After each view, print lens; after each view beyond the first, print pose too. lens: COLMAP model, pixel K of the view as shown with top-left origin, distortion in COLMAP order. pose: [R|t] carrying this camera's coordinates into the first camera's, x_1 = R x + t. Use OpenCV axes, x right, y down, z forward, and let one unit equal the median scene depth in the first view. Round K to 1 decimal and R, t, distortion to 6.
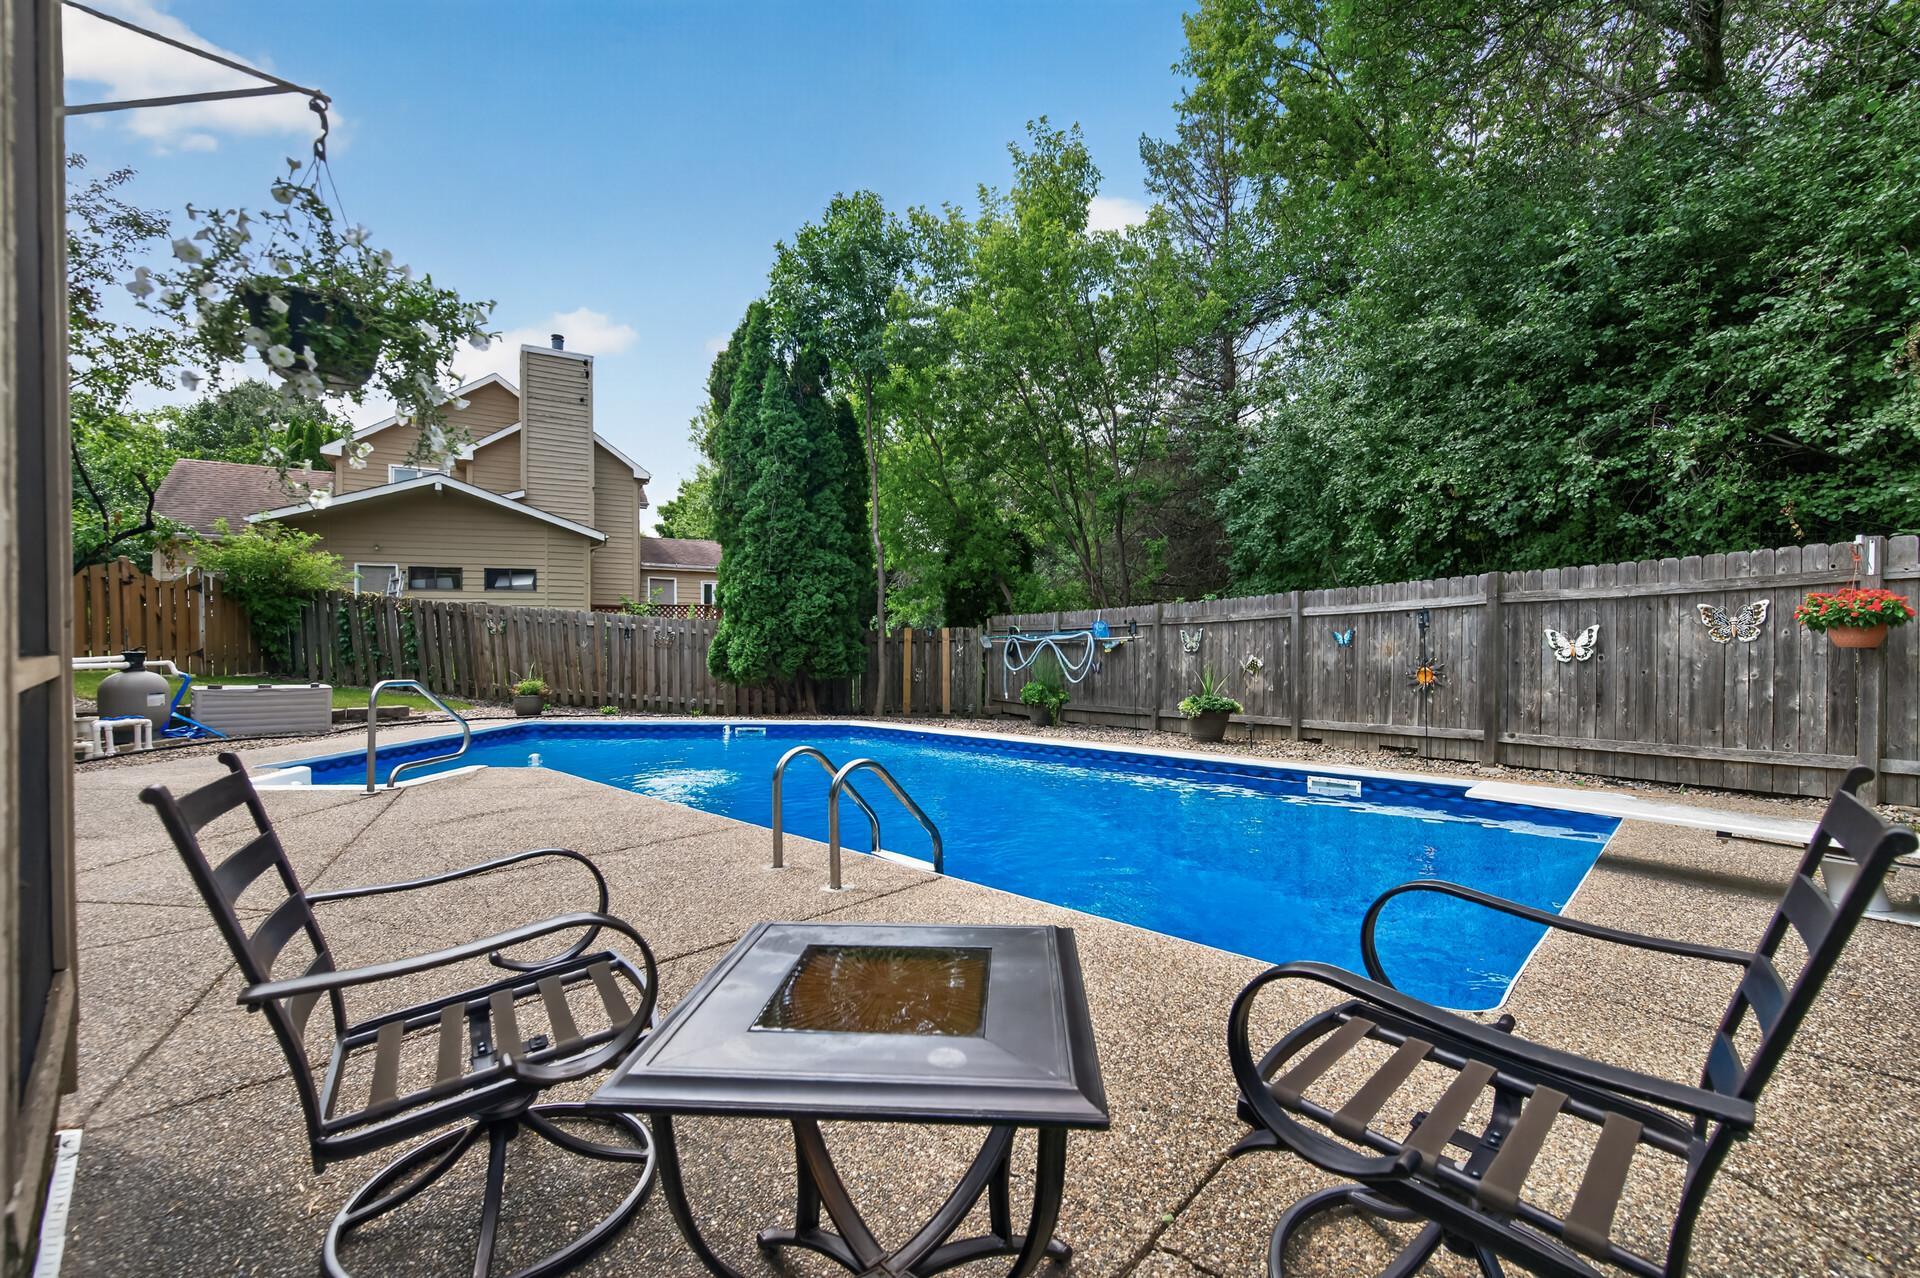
lens RADIAL K [[812.3, 0, 958.7], [0, 812.3, 656.3], [0, 0, 1]] dist [-0.008477, 0.000686]
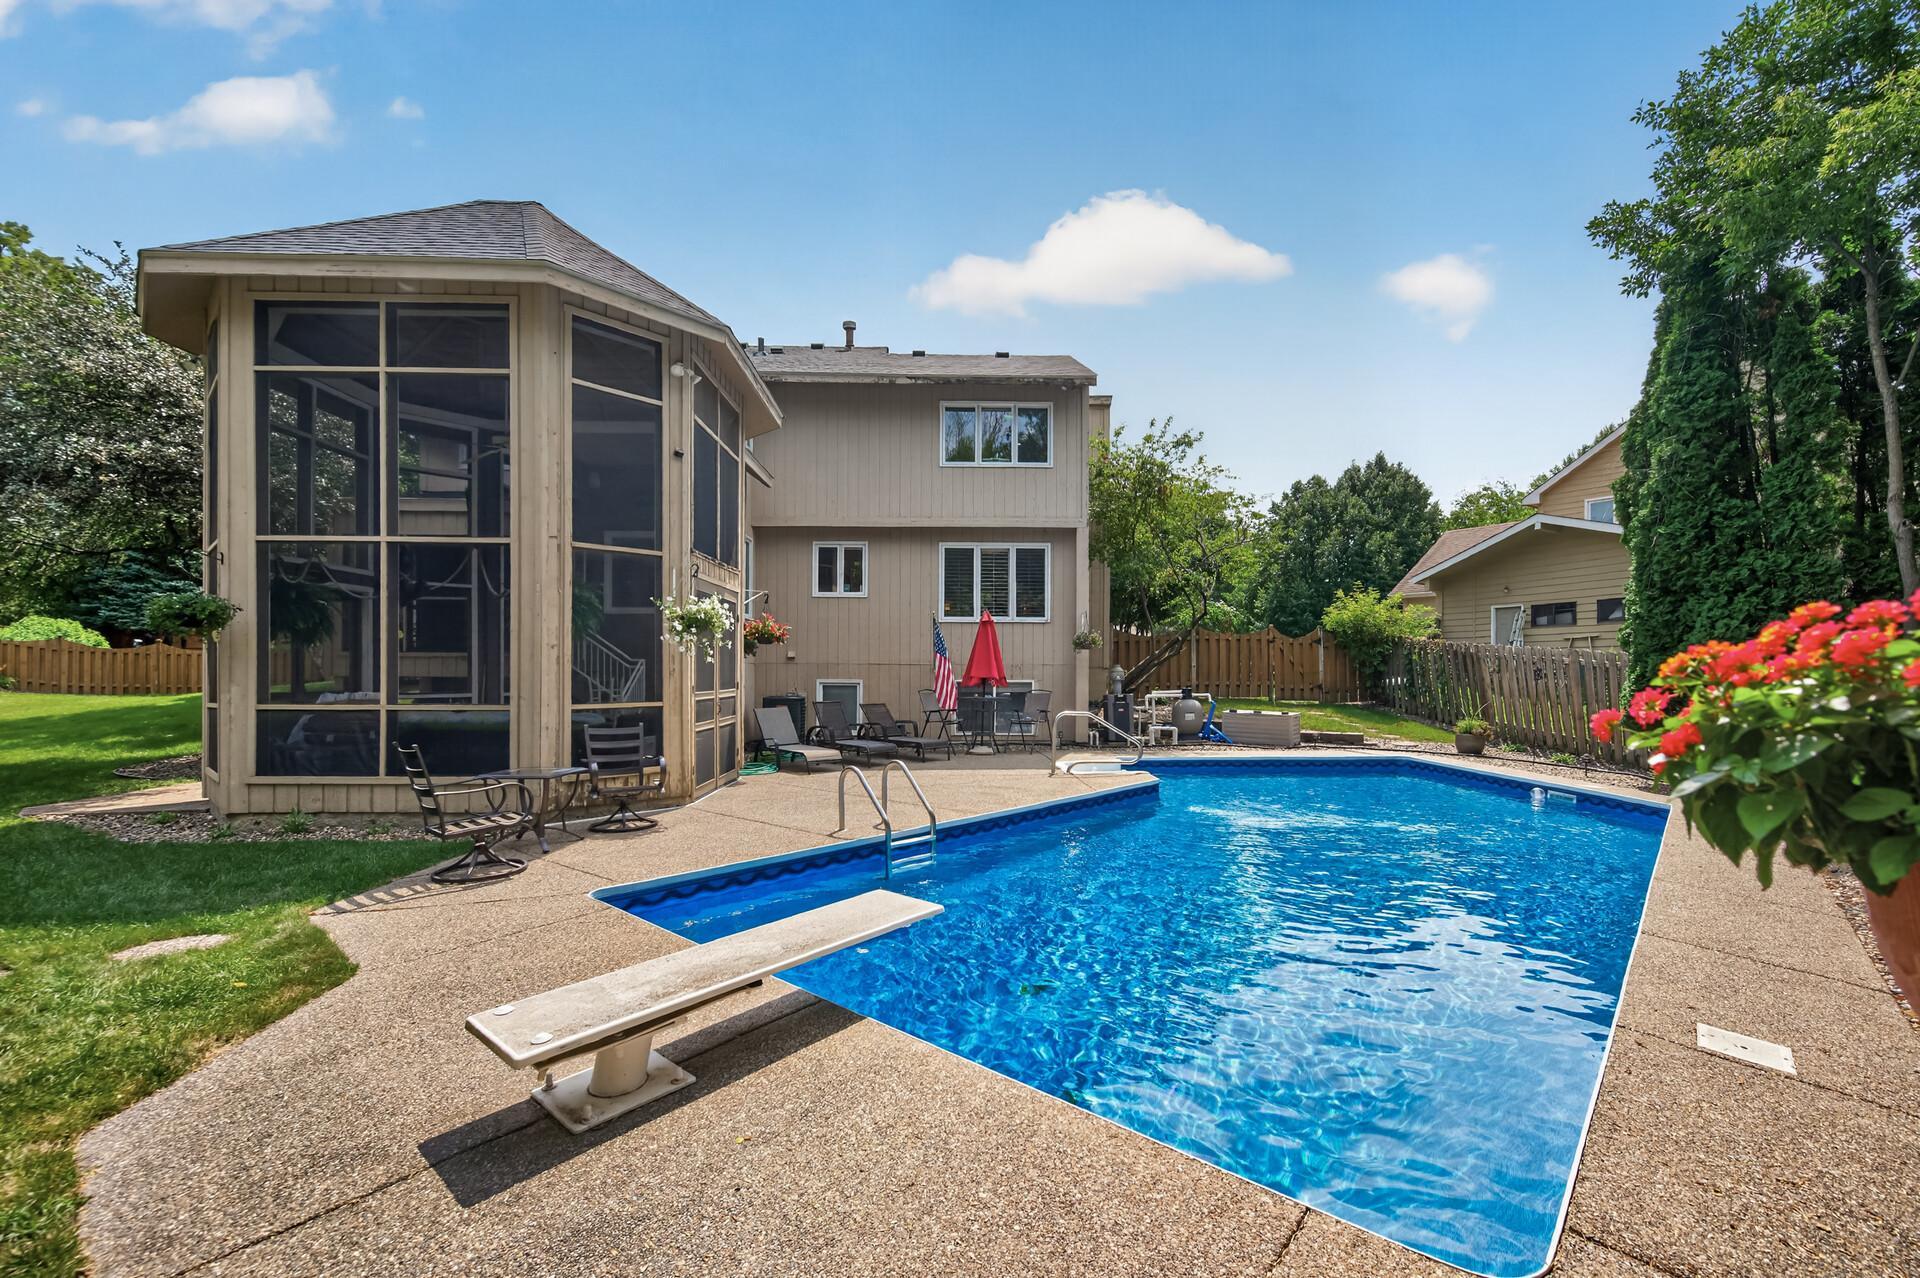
lens RADIAL K [[812.3, 0, 956.6], [0, 812.3, 669.5], [0, 0, 1]] dist [-0.008477, 0.000686]
pose [[0.029786, -0.000791, -0.999556, 0.465189], [-0.011679, 0.999931, -0.001139, -0.025403], [0.999488, 0.011708, 0.029775, 0.318009]]
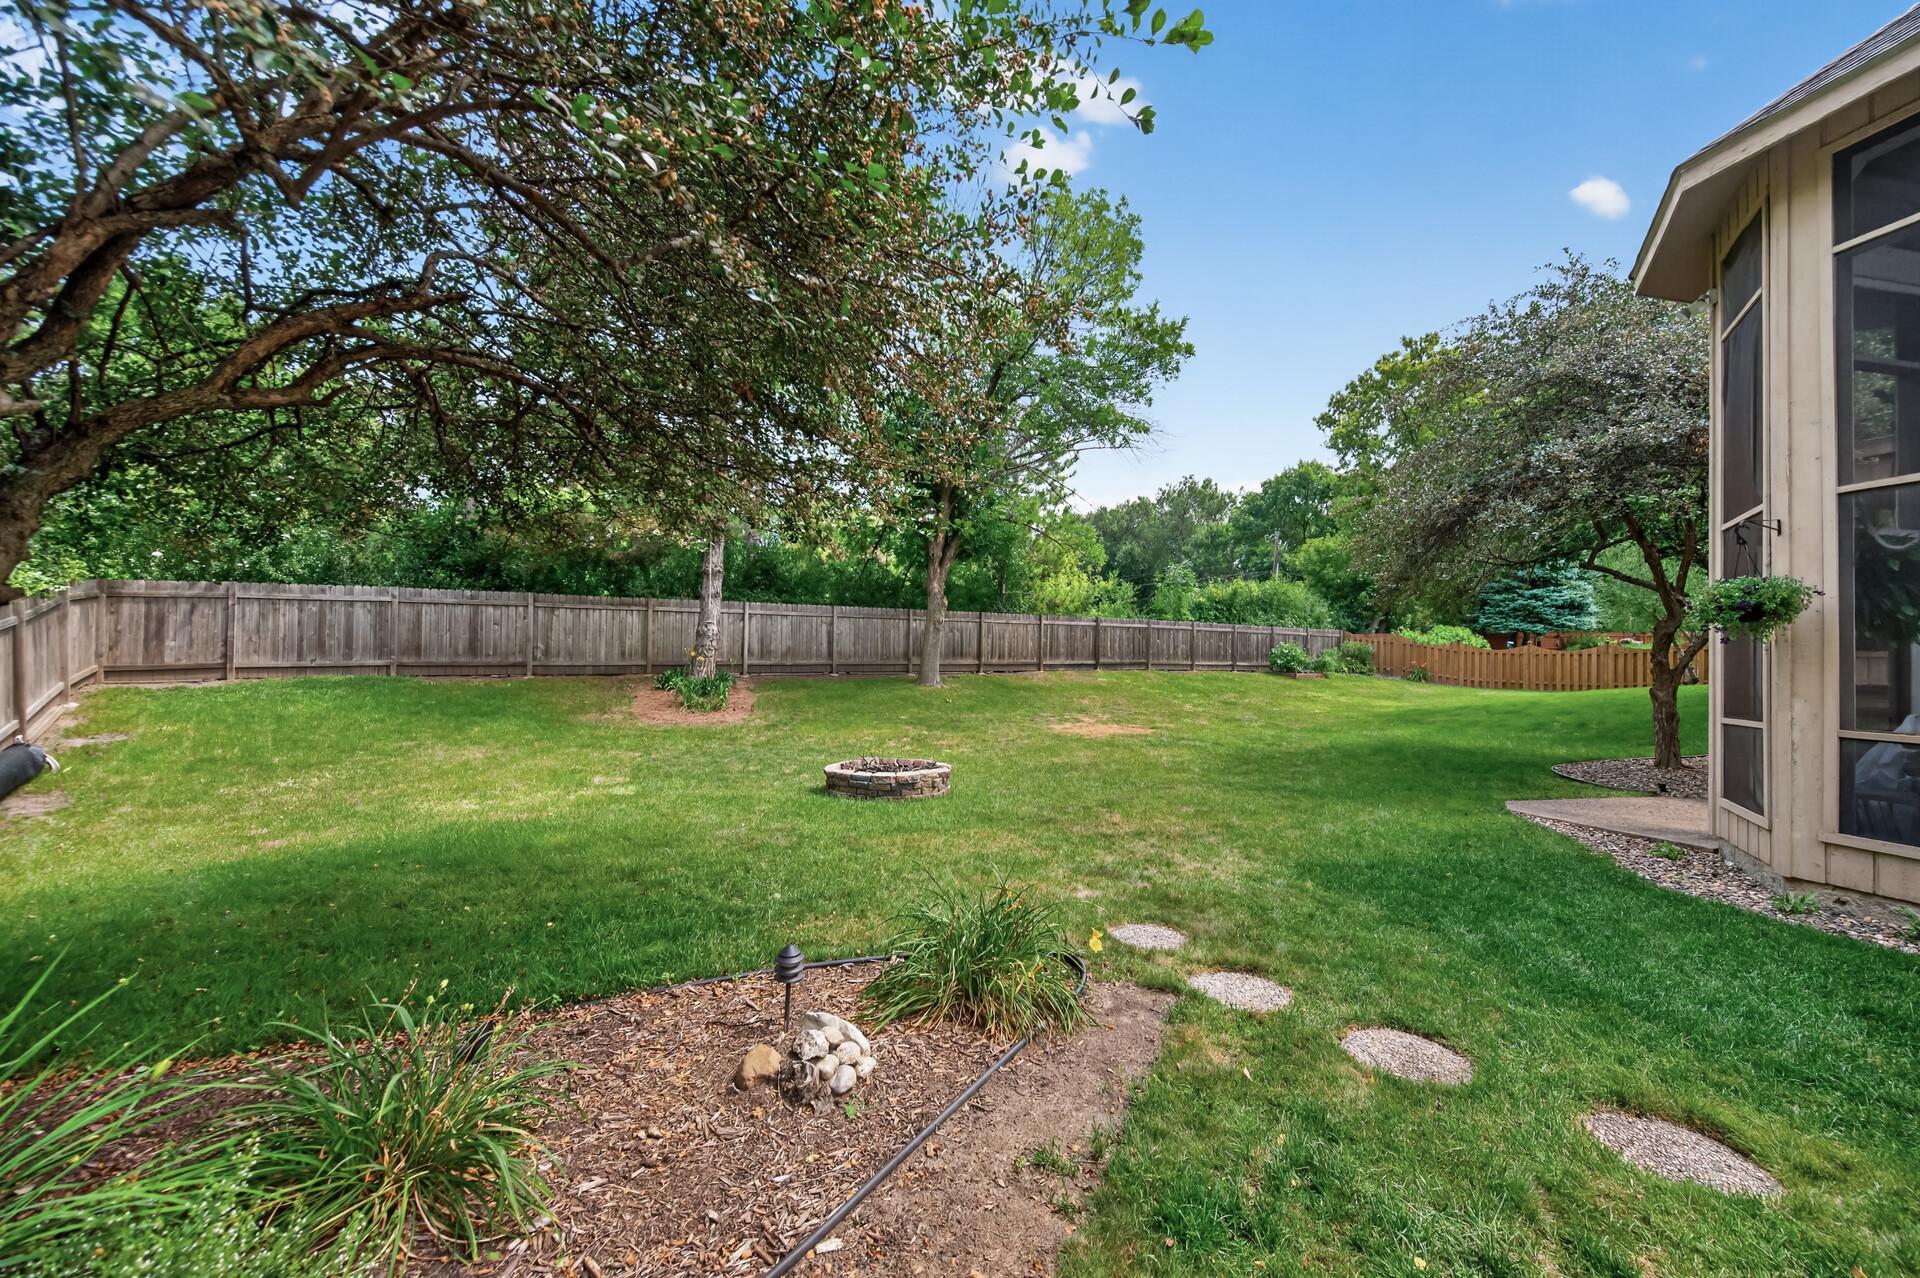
lens RADIAL K [[757.4, 0, 1001.5], [0, 757.4, 652.2], [0, 0, 1]] dist [0.003388, 0.000160]
pose [[-0.969890, -0.013979, -0.243143, 0.375281], [-0.014655, 0.999892, 0.000970, -0.027486], [0.243103, 0.004504, -0.969990, 0.116980]]
